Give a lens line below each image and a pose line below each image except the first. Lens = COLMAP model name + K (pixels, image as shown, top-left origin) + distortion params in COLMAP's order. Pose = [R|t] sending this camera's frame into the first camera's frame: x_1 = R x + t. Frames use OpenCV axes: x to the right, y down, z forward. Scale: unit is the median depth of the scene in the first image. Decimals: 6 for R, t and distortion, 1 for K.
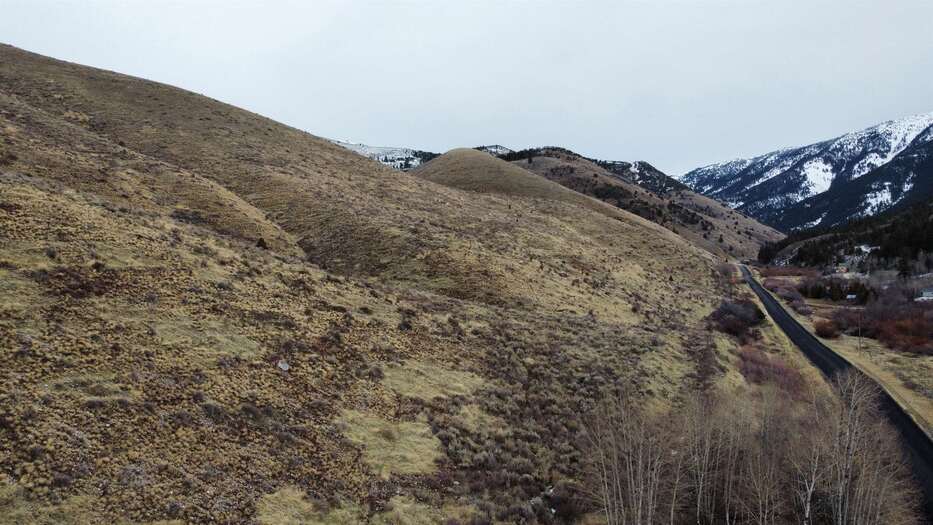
lens RADIAL K [[707.9, 0, 463.6], [0, 707.9, 264.6], [0, 0, 1]] dist [-0.005922, -0.006007]
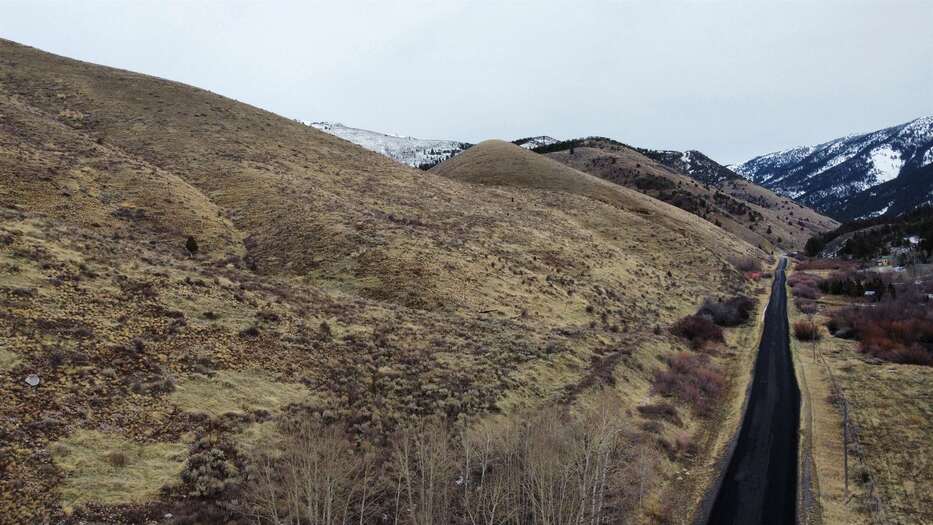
lens RADIAL K [[707.9, 0, 463.6], [0, 707.9, 264.6], [0, 0, 1]] dist [-0.005922, -0.006007]
pose [[0.997005, -0.001817, -0.077314, 0.103175], [0.002683, 0.999935, 0.011091, -0.004947], [0.077289, -0.011265, 0.996945, 0.031875]]
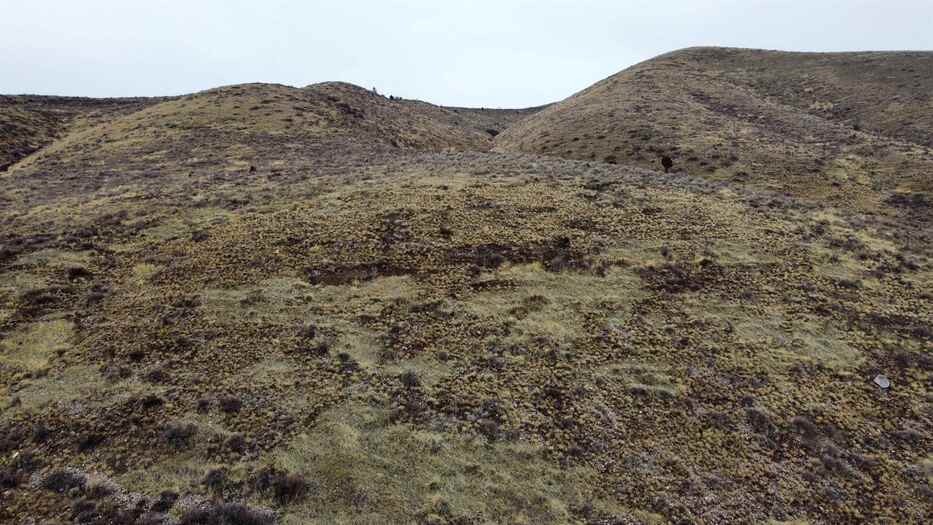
lens RADIAL K [[707.8, 0, 463.4], [0, 707.8, 262.7], [0, 0, 1]] dist [-0.003667, -0.004380]
pose [[0.520587, 0.003309, -0.853802, 0.054875], [0.011454, 0.999875, 0.010859, -0.003700], [0.853732, -0.015433, 0.520485, 0.036929]]
